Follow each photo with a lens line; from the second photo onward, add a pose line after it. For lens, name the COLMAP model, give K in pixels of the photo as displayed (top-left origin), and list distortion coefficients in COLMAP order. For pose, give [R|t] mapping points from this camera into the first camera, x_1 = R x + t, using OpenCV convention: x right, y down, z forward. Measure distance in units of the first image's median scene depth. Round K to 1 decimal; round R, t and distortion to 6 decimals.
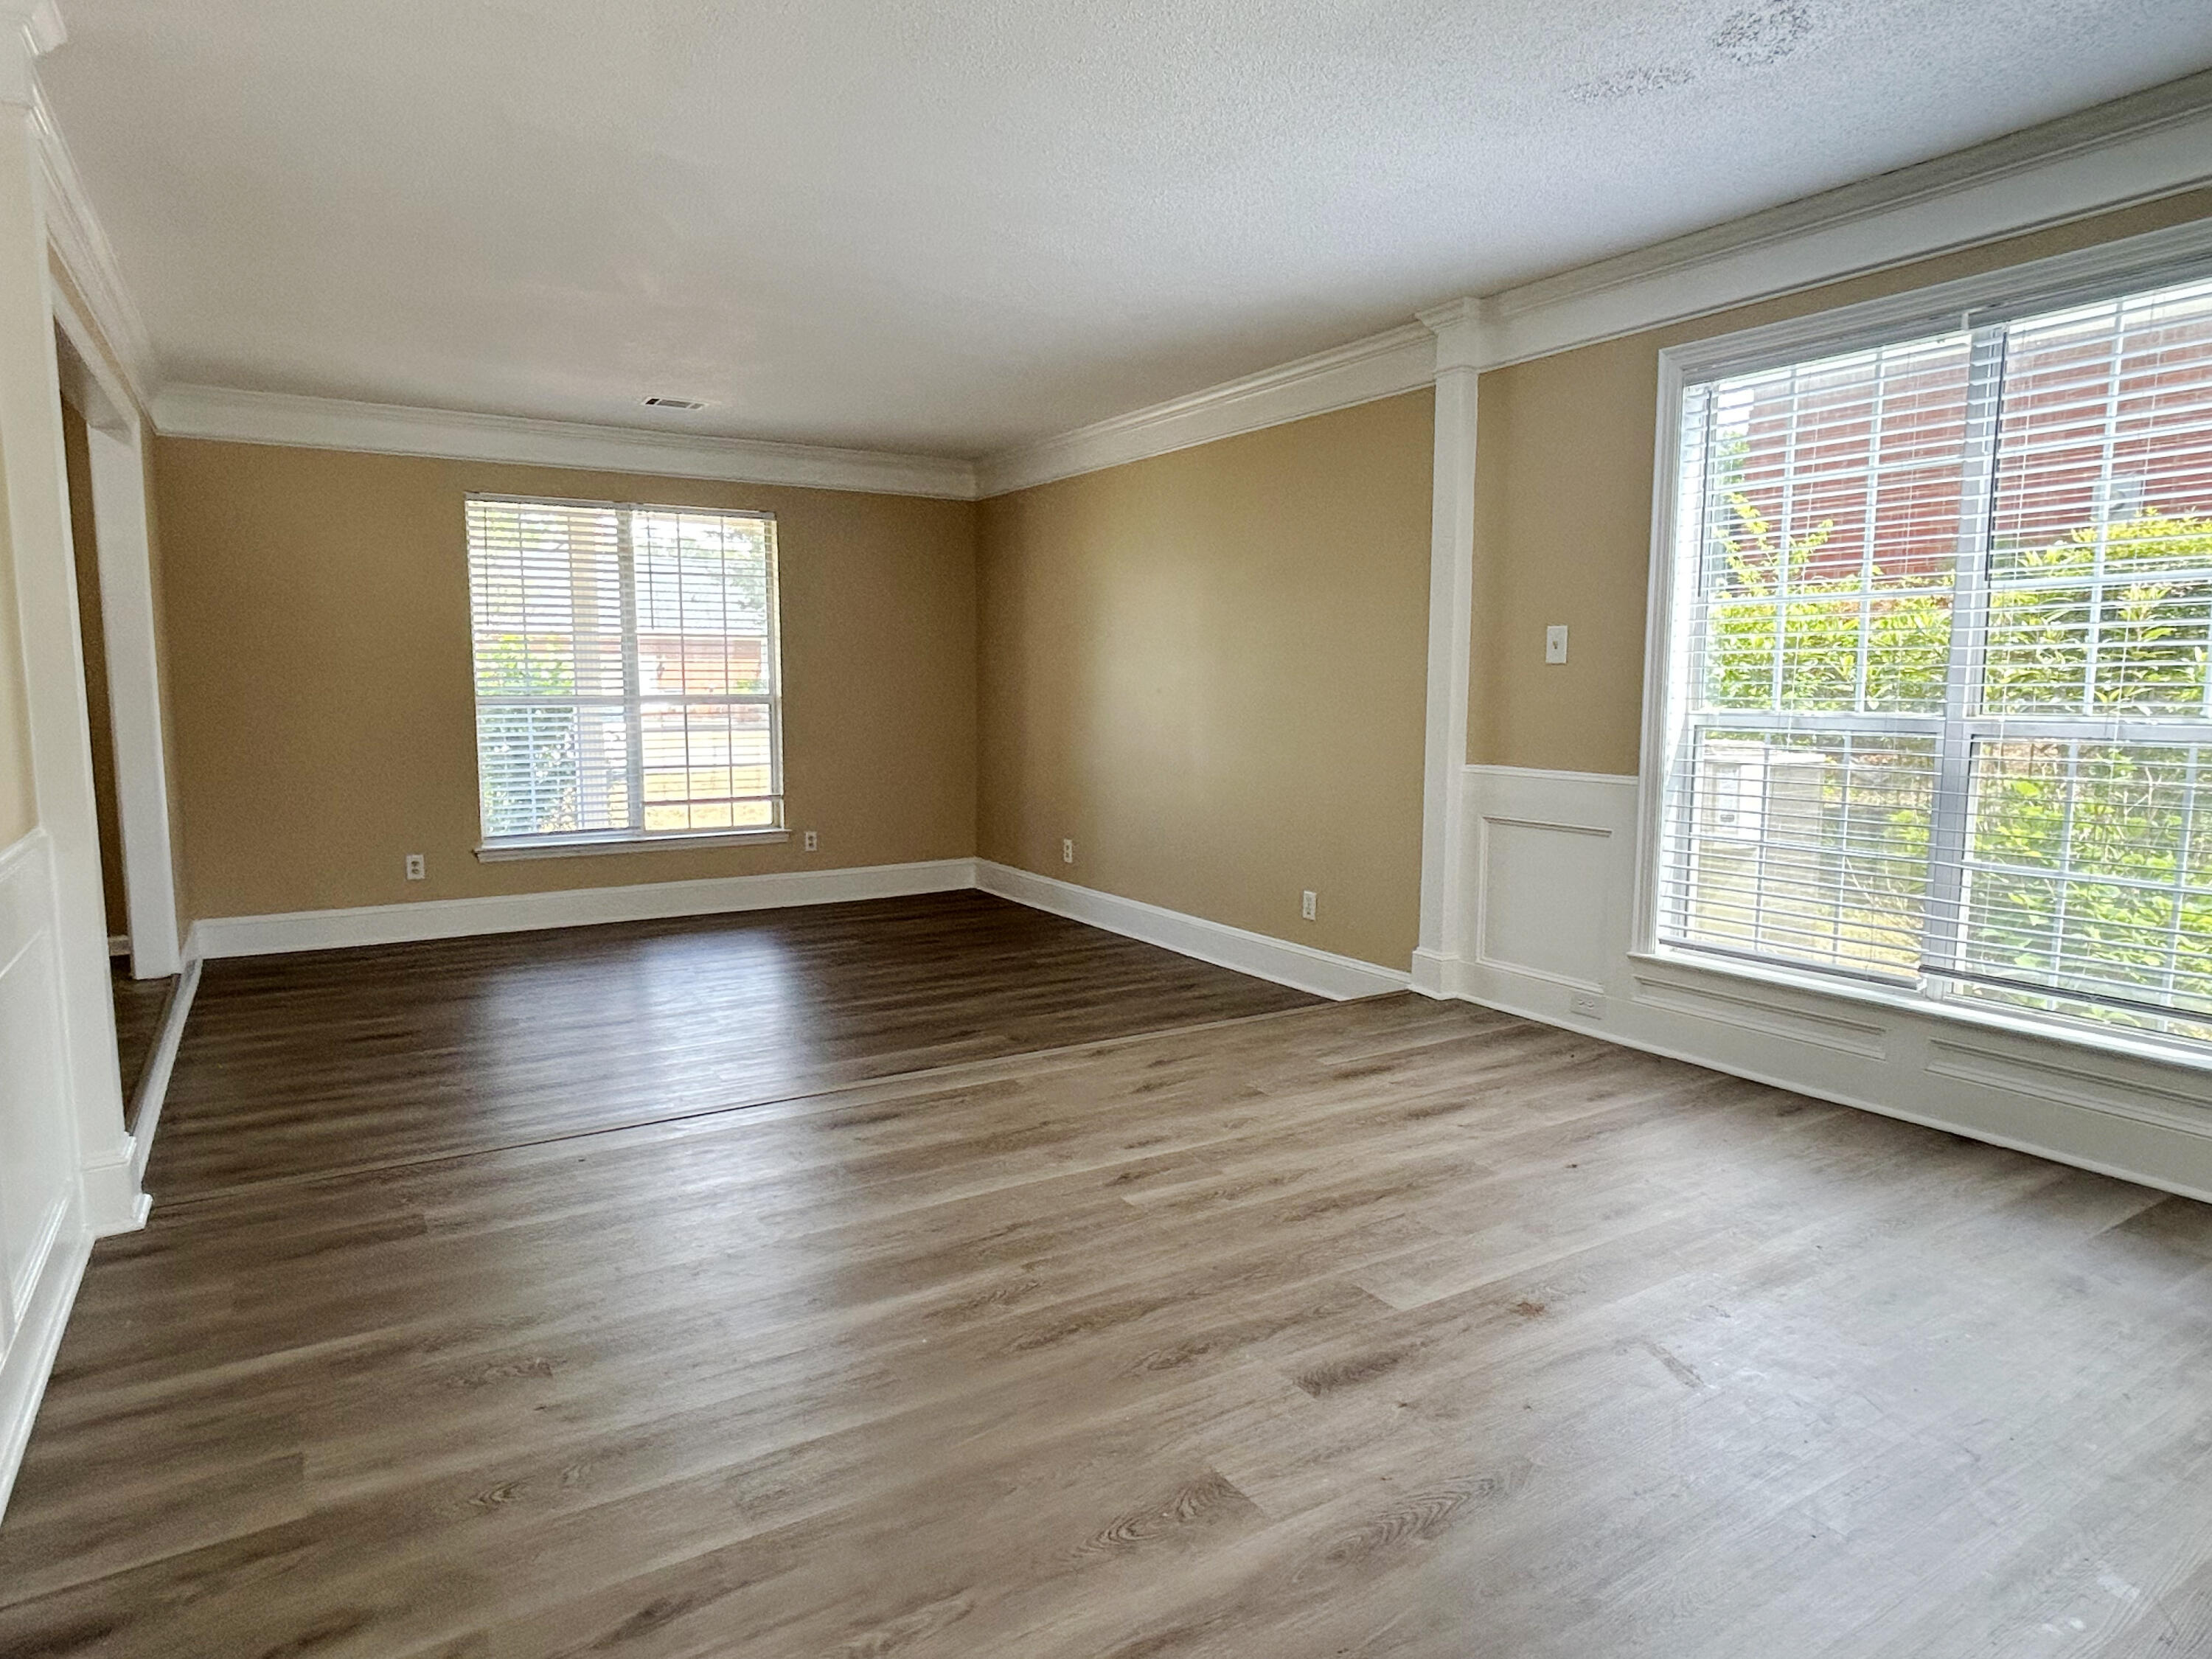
lens RADIAL K [[1326.6, 0, 1114.9], [0, 1326.6, 839.8], [0, 0, 1]] dist [0.002257, -0.016964]
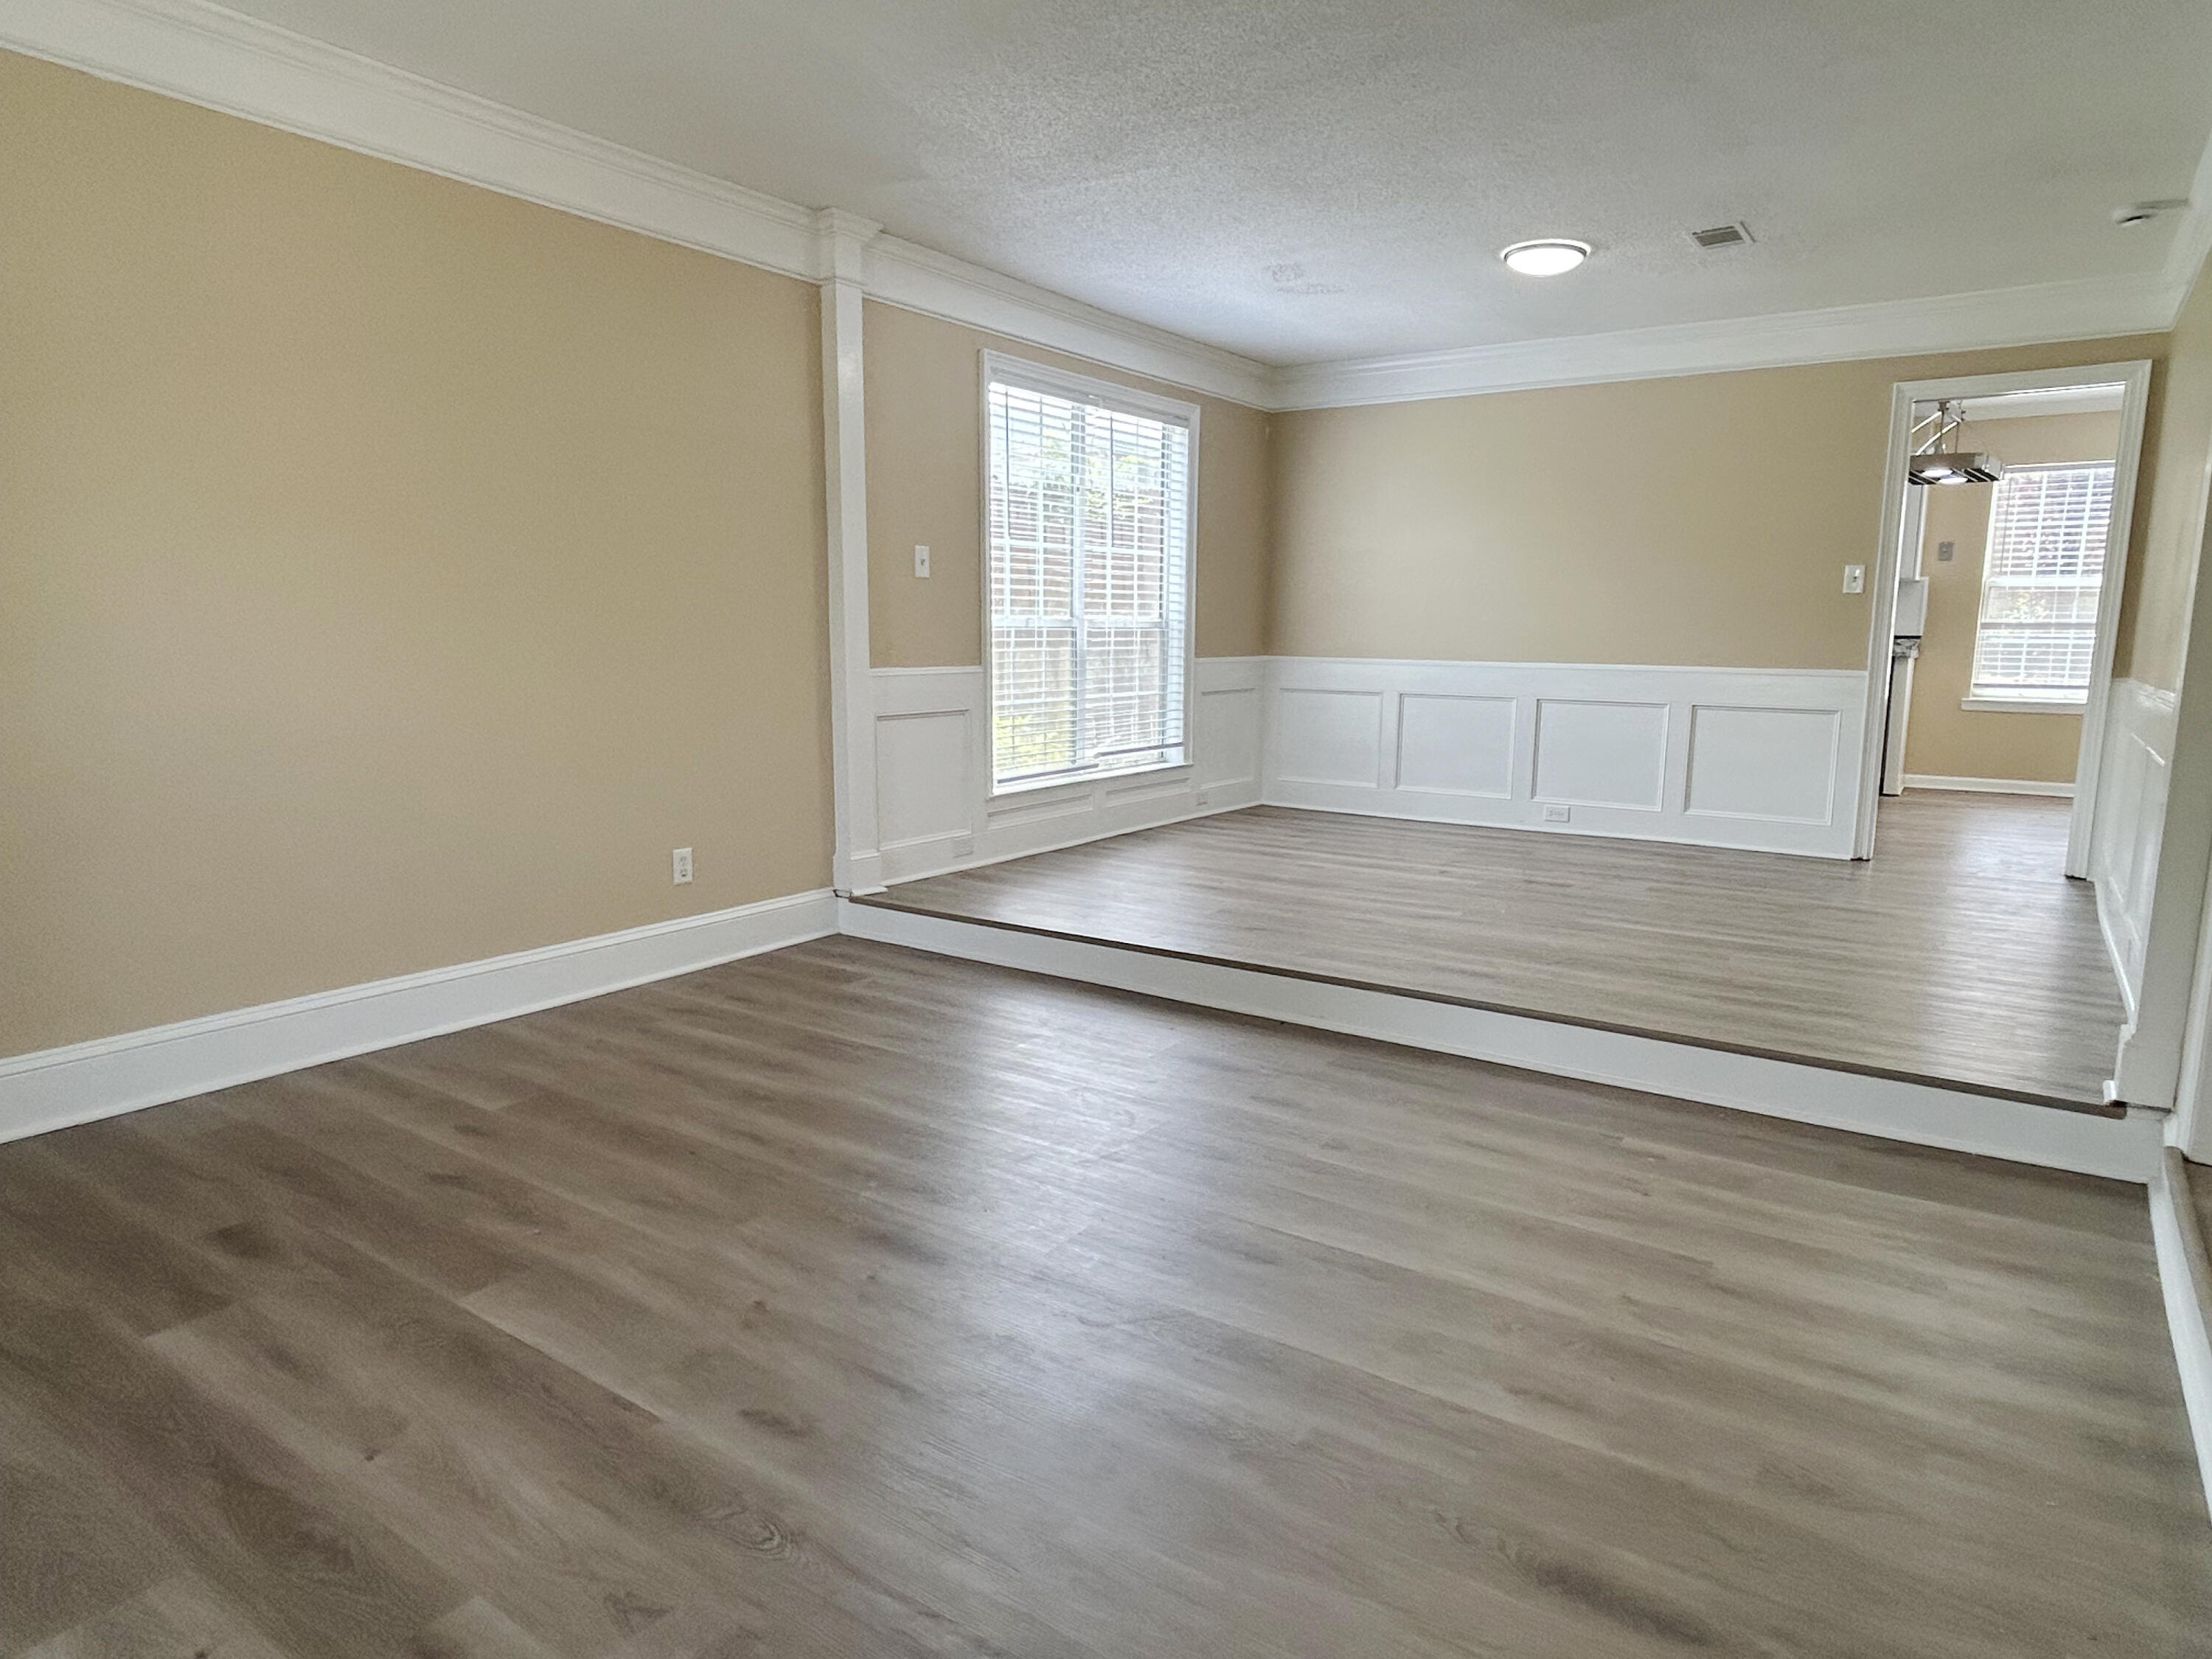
lens RADIAL K [[1326.6, 0, 1114.9], [0, 1326.6, 839.8], [0, 0, 1]] dist [0.002257, -0.016964]
pose [[-0.400927, -0.143247, 0.904841, -0.855437], [0.107761, 0.973468, 0.201860, -0.124722], [-0.909750, 0.178438, -0.374853, 1.333638]]
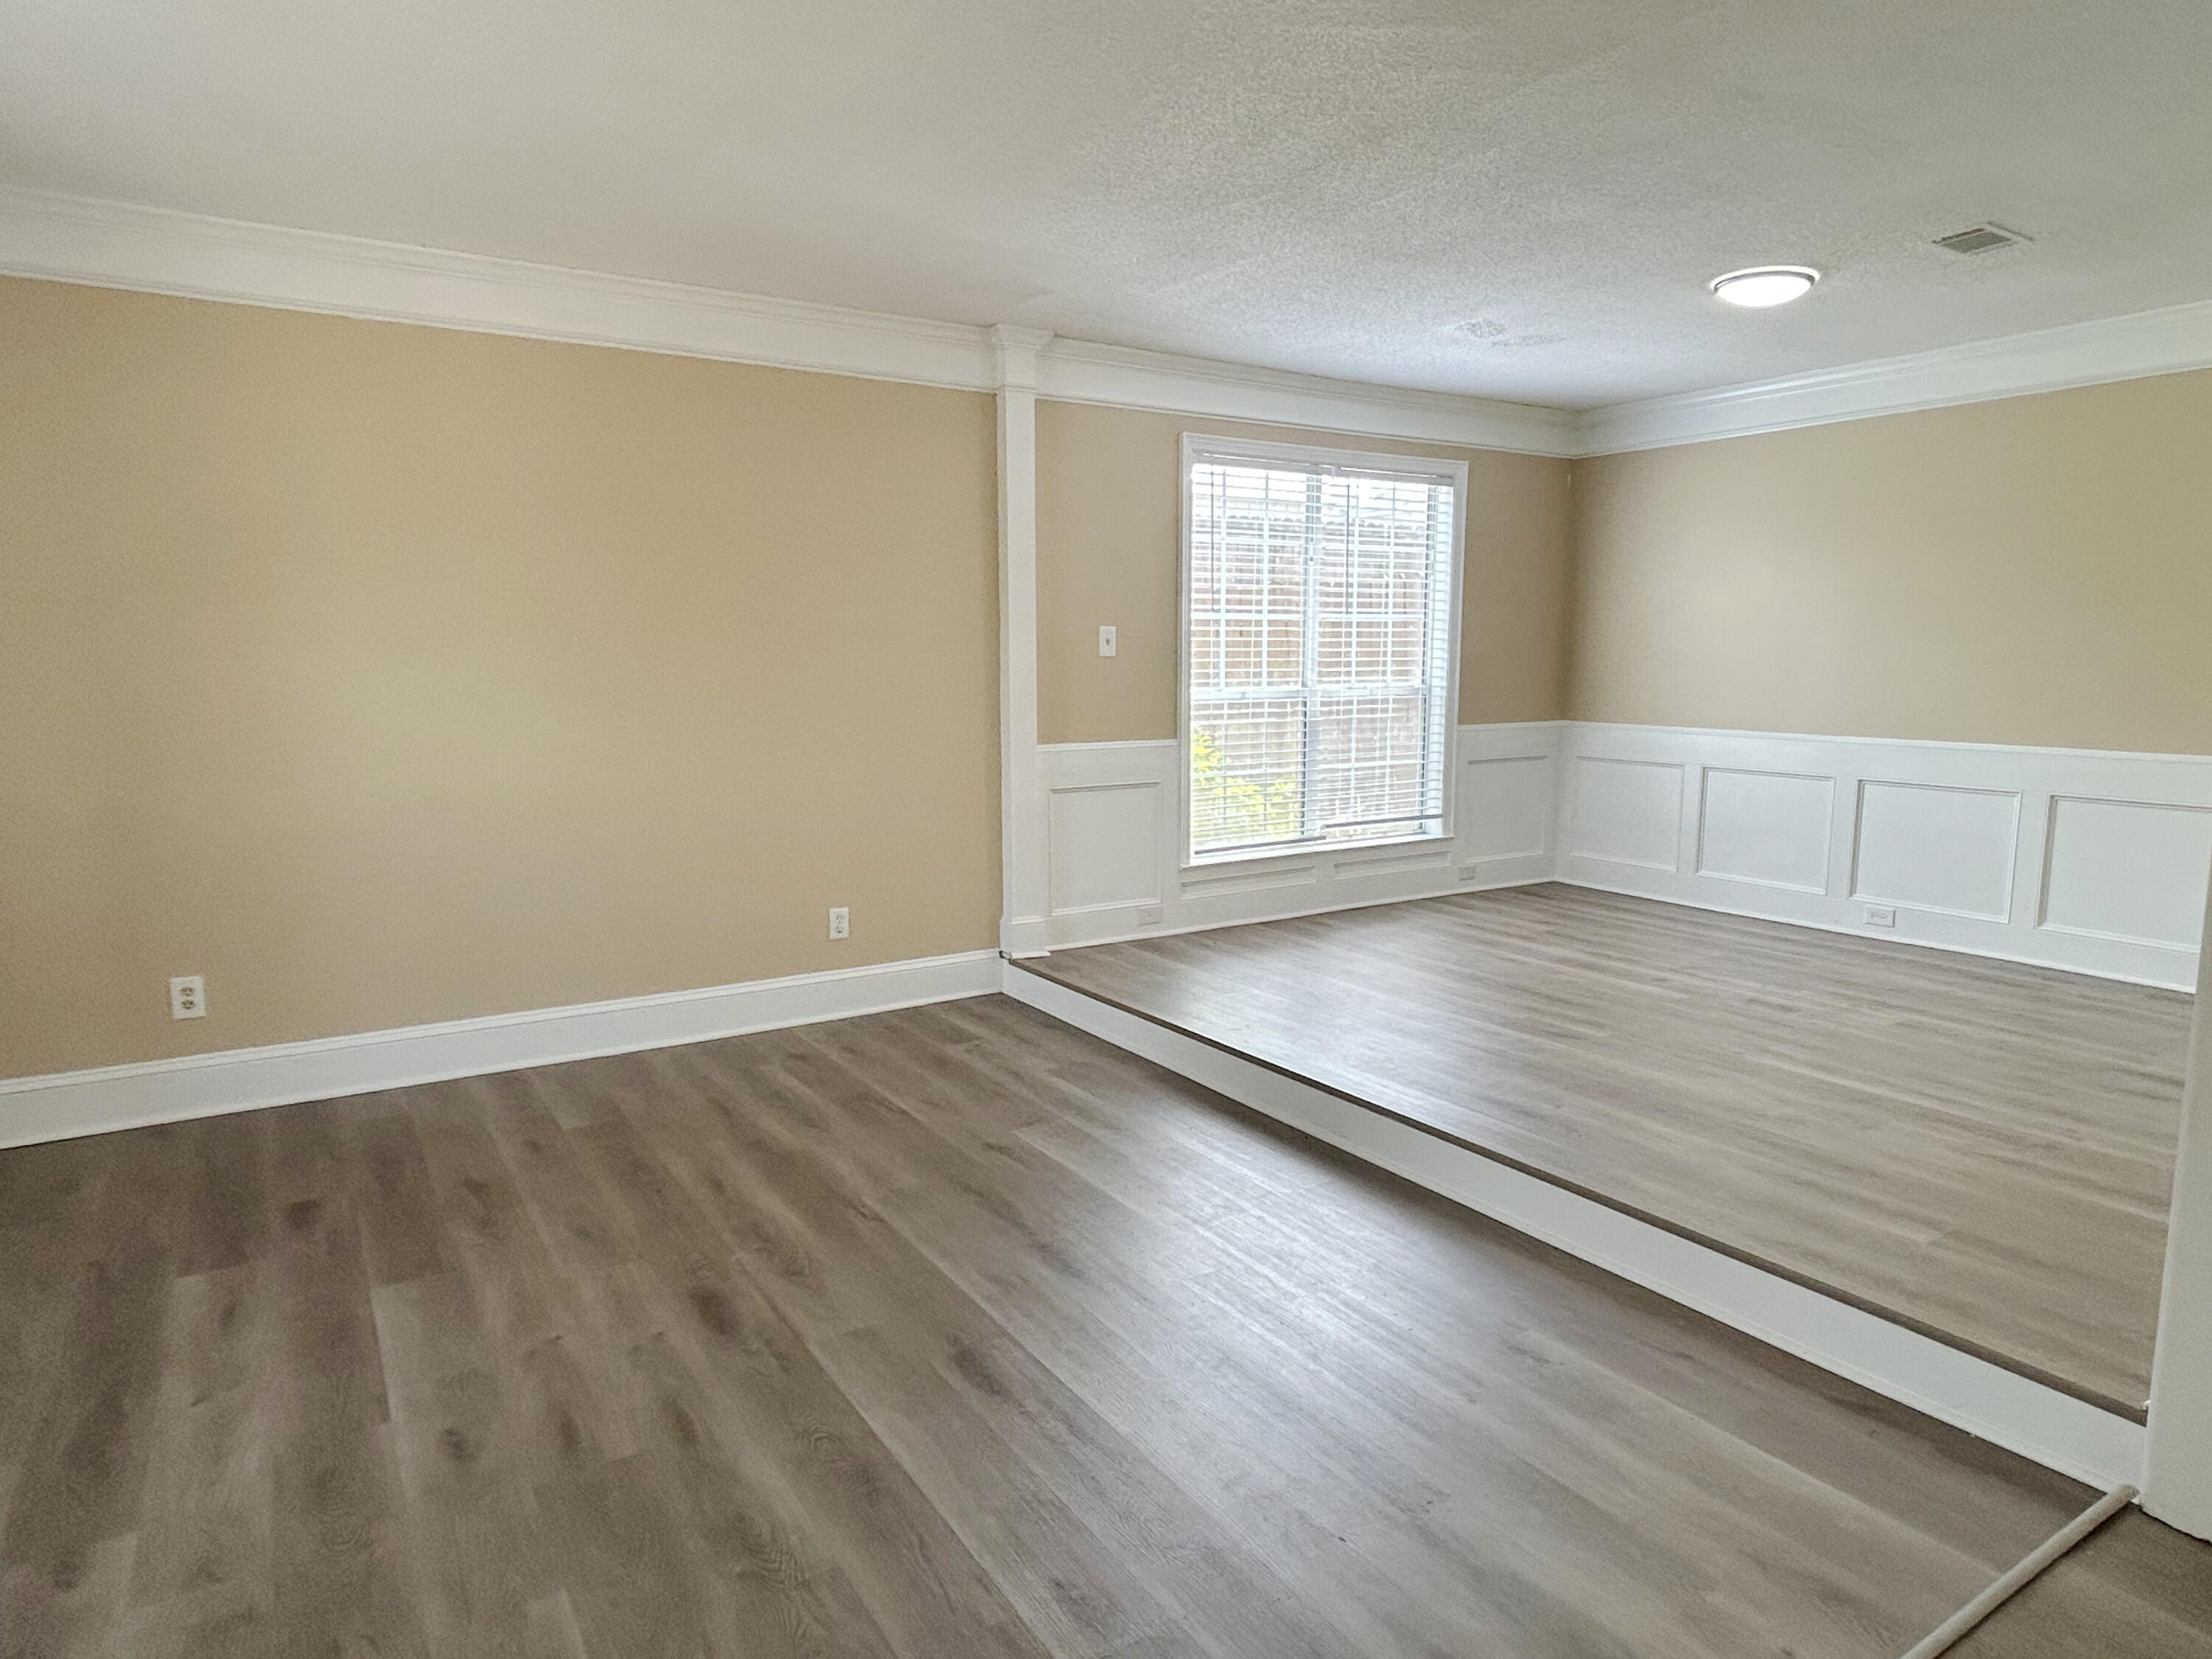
lens RADIAL K [[1326.6, 0, 1114.9], [0, 1326.6, 839.8], [0, 0, 1]] dist [0.002257, -0.016964]
pose [[-0.020318, -0.135345, 0.990590, -0.929347], [0.123695, 0.982842, 0.136824, -0.133108], [-0.992112, 0.125311, -0.003228, 1.018830]]
